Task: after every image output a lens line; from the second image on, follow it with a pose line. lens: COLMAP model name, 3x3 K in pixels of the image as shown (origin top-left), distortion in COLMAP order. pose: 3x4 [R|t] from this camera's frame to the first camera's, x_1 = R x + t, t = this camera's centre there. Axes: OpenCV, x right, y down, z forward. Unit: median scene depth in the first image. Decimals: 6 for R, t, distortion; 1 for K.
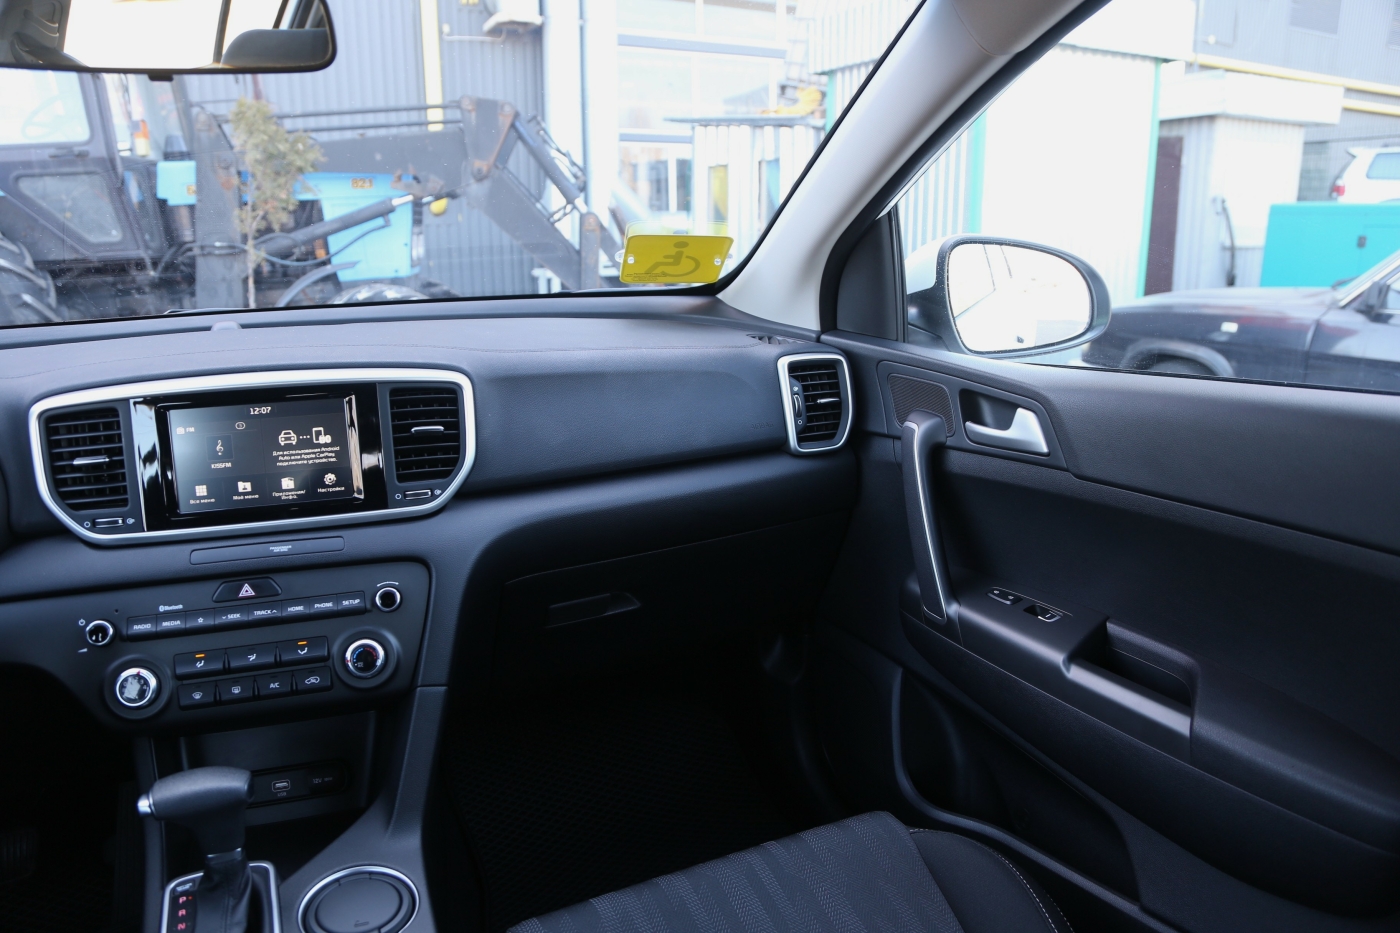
lens RADIAL K [[944.0, 0, 700.0], [0, 944.0, 466.5], [0, 0, 1]] dist [-0.124579, 0.063306]
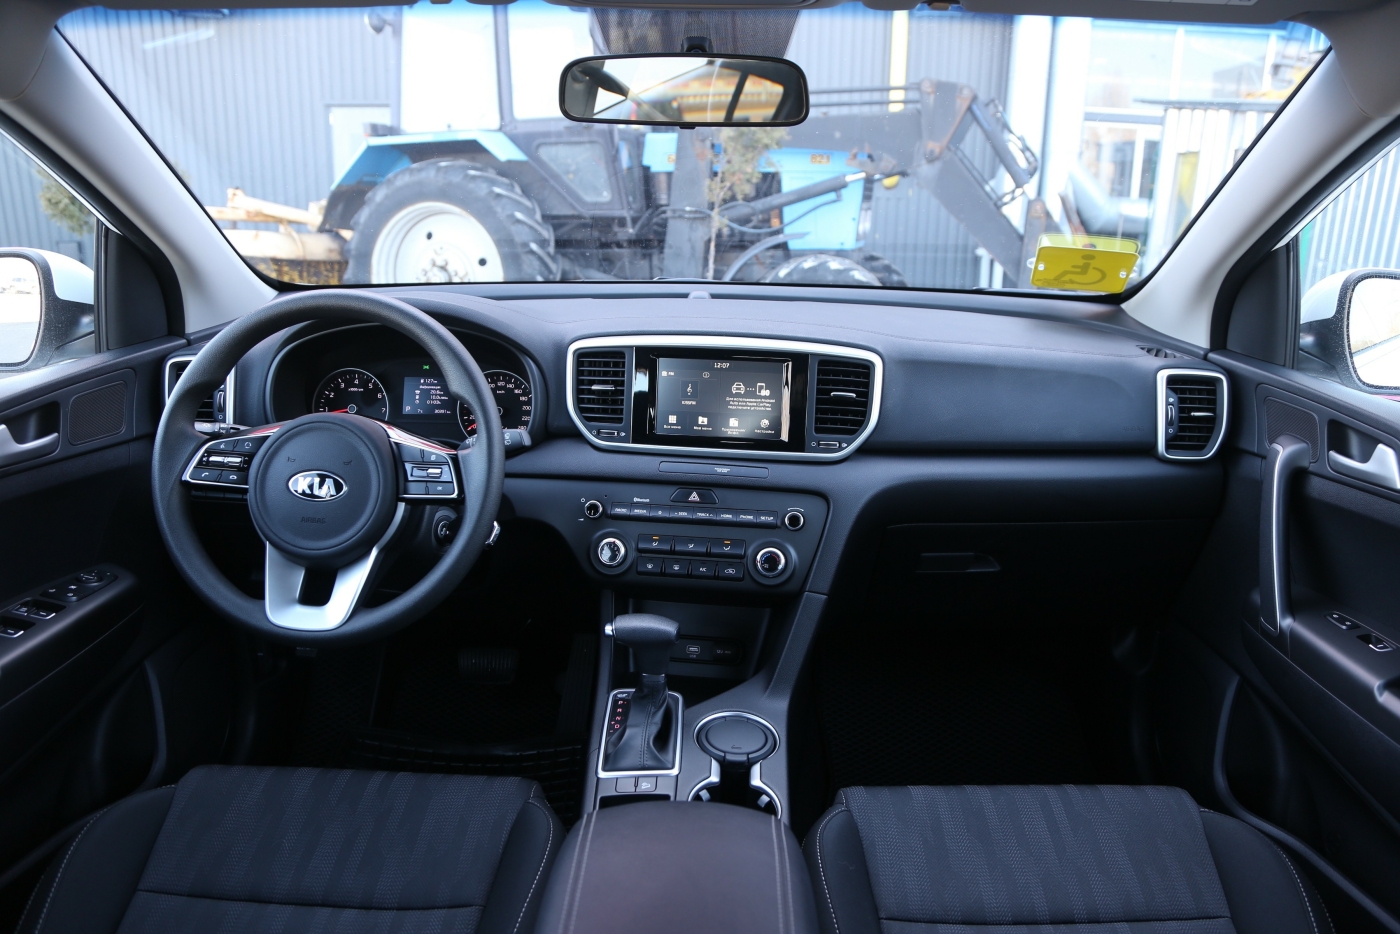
lens RADIAL K [[925.5, 0, 700.0], [0, 925.5, 467.0], [0, 0, 1]] dist [-0.130615, 0.063172]
pose [[0.895214, 0.148144, -0.420292, 0.071634], [-0.135710, 0.988959, 0.059528, 0.008378], [0.424470, 0.003748, 0.905434, -0.206577]]
